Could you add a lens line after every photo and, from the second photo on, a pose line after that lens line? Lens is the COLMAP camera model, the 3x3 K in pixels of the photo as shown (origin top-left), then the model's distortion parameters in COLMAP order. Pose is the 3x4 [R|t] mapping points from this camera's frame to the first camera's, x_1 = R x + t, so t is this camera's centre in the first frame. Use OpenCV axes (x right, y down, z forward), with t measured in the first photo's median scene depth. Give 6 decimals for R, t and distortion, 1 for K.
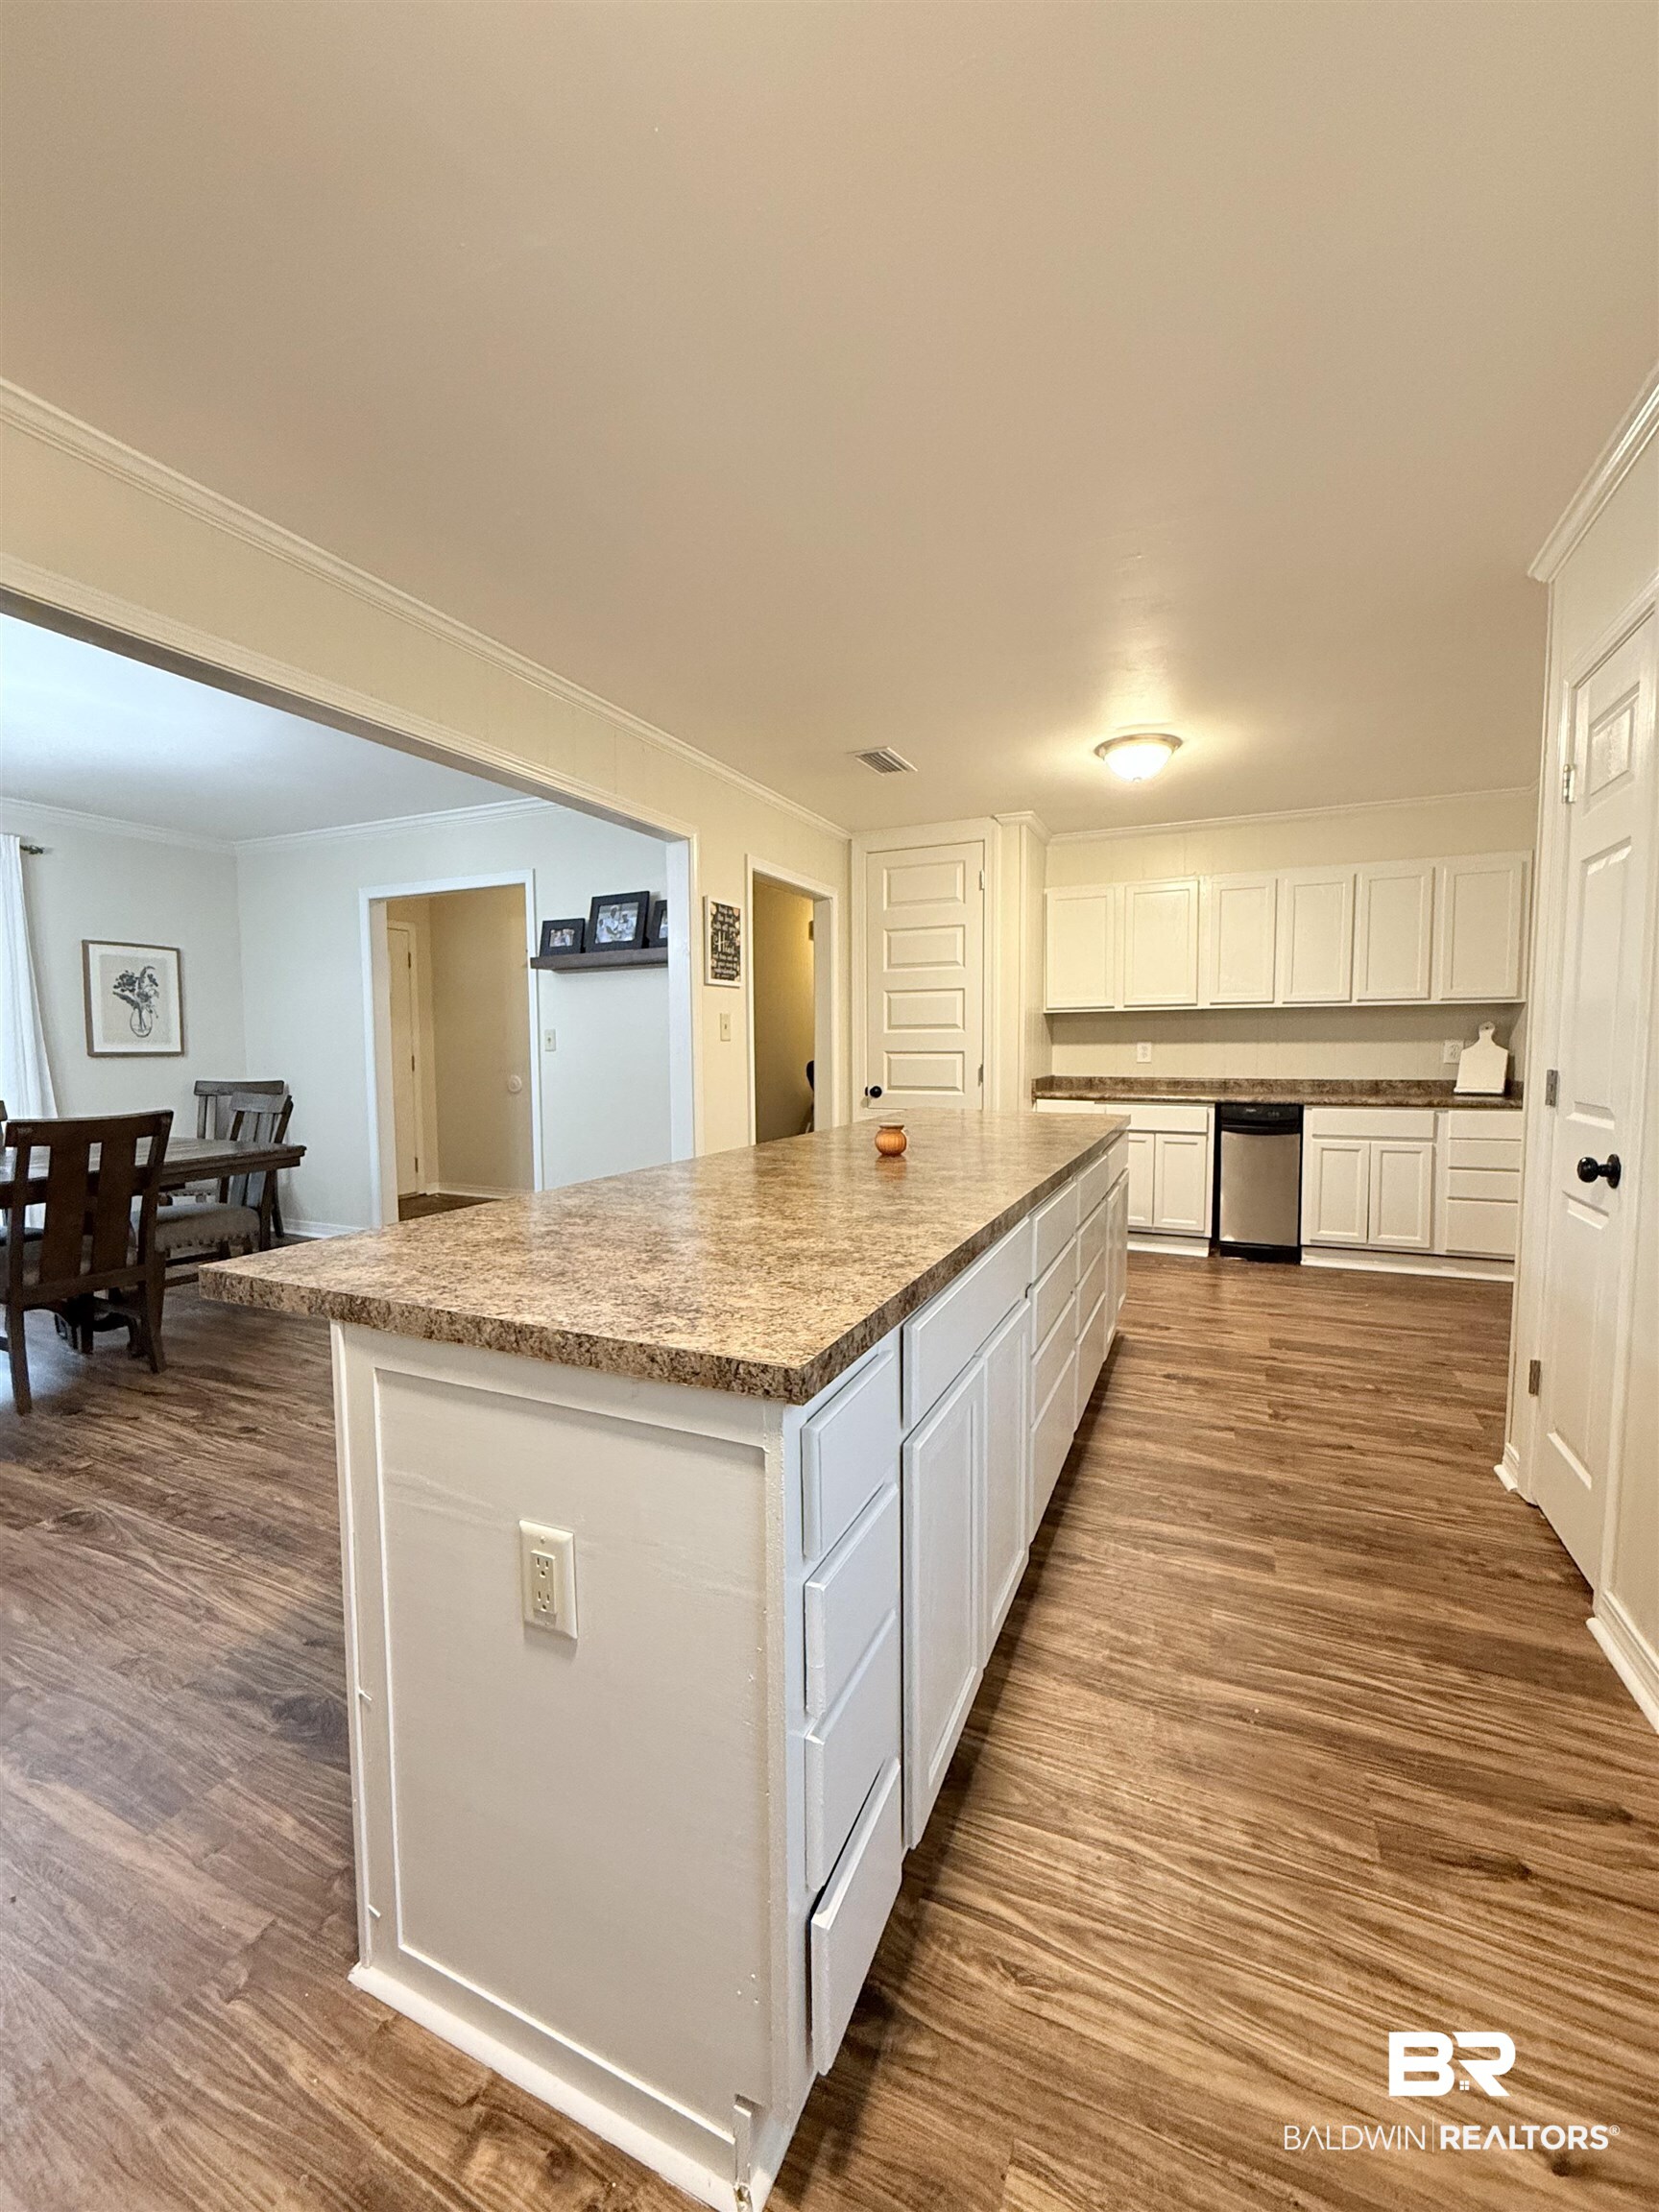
lens RADIAL K [[879.5, 0, 834.4], [0, 879.5, 1103.8], [0, 0, 1]] dist [-0.000319, -0.000053]
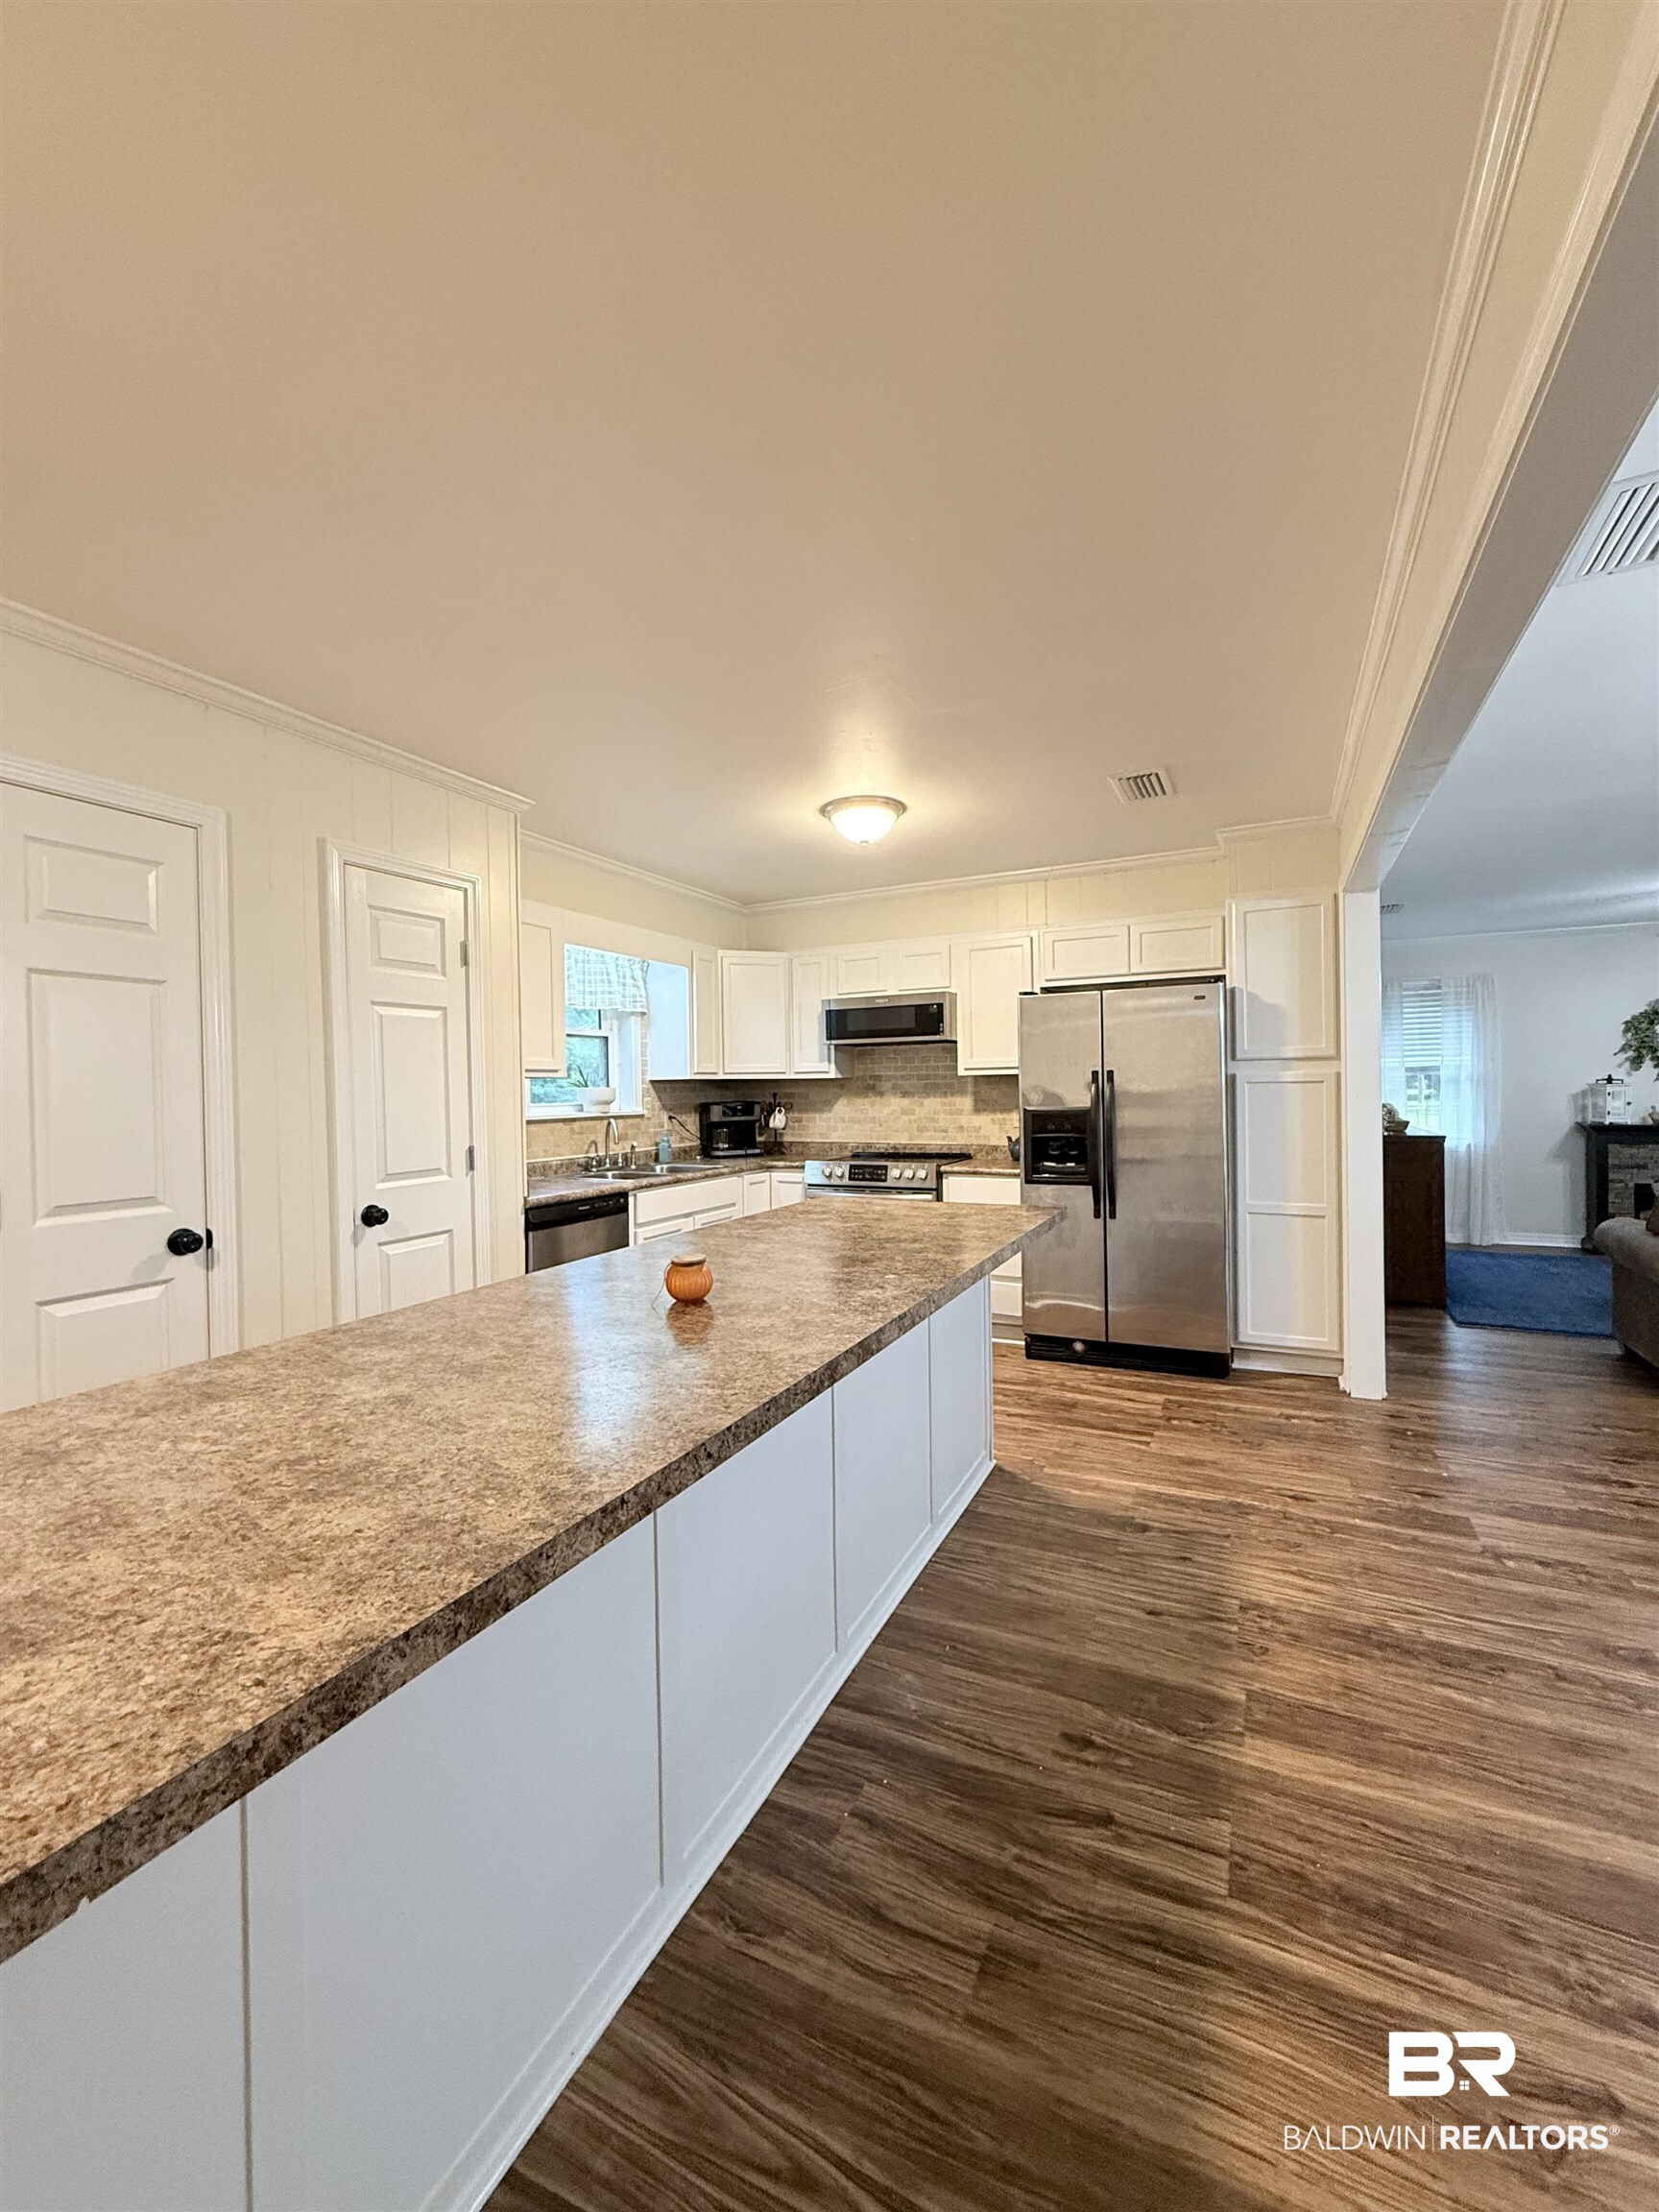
lens RADIAL K [[884.3, 0, 831.5], [0, 884.3, 1100.8], [0, 0, 1]] dist [0.000538, -0.000093]
pose [[-0.999248, 0.020336, 0.033018, -0.056911], [0.023054, 0.996187, 0.084142, -0.116546], [-0.031181, 0.084839, -0.995907, 1.225589]]
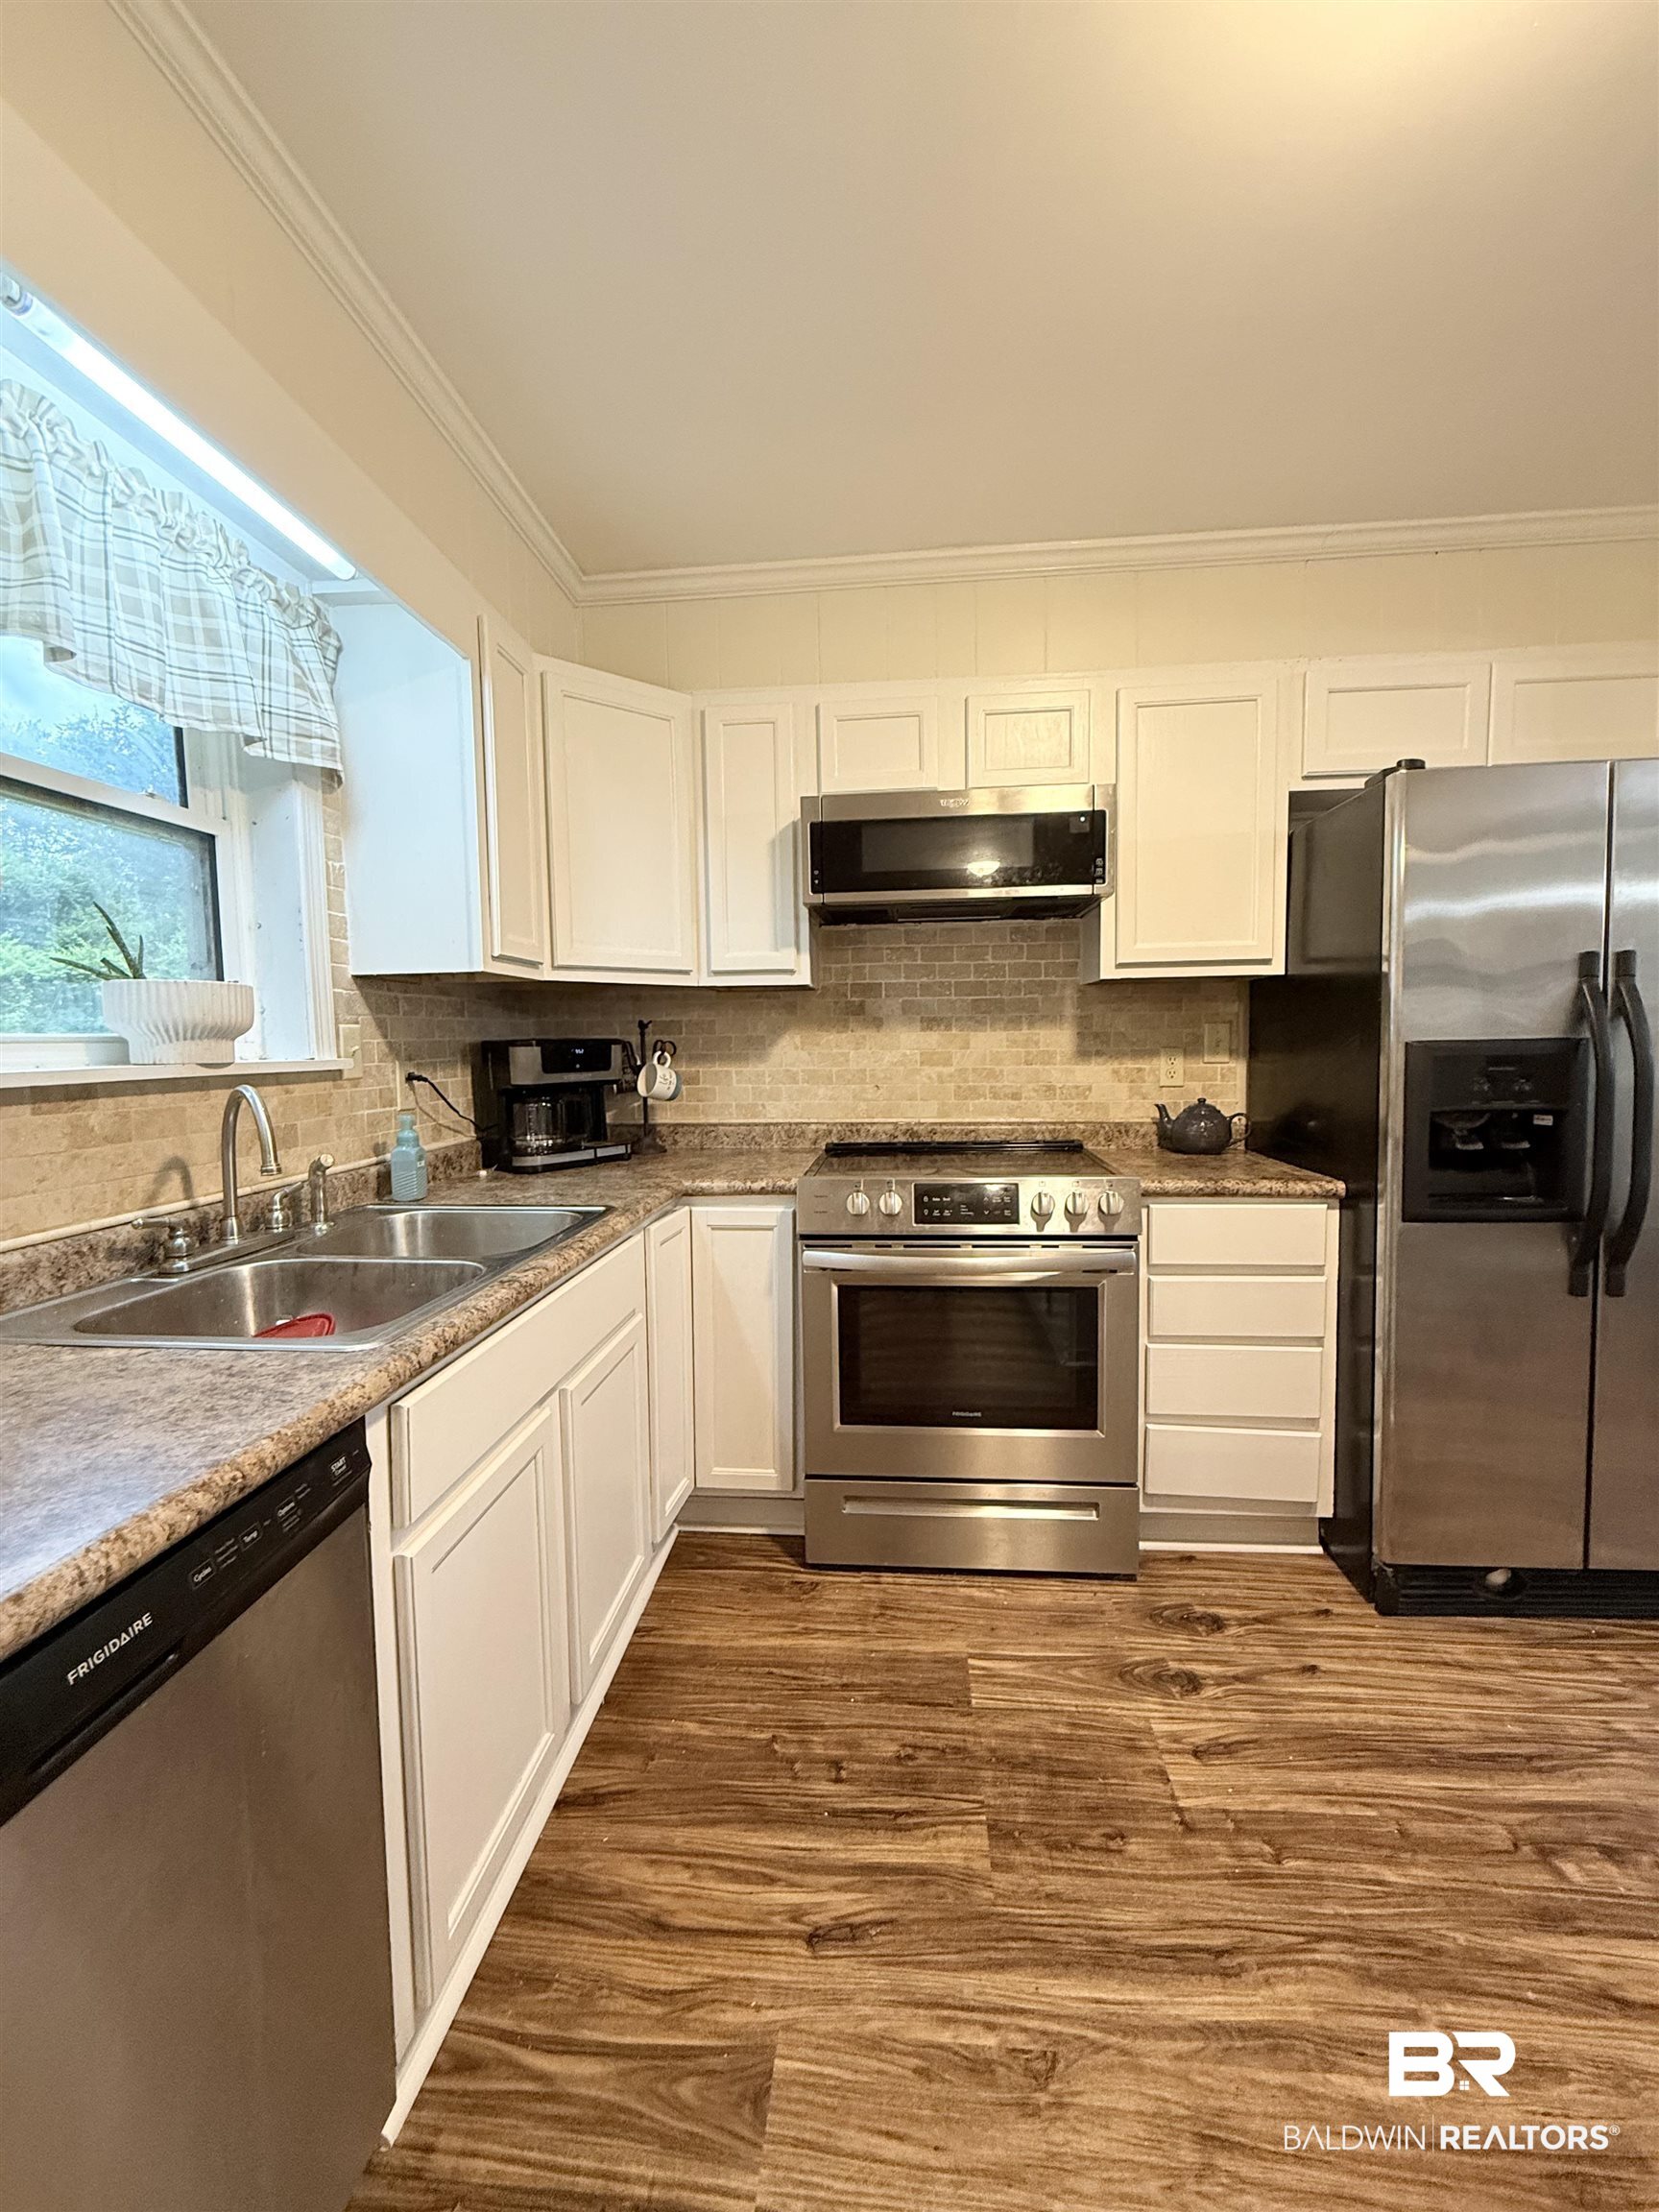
lens RADIAL K [[884.3, 0, 831.5], [0, 884.3, 1100.8], [0, 0, 1]] dist [0.000538, -0.000093]
pose [[-0.942333, 0.043242, -0.331871, 0.210065], [-0.003728, 0.990200, 0.139607, -0.032055], [0.334655, 0.132793, -0.932937, 0.345664]]
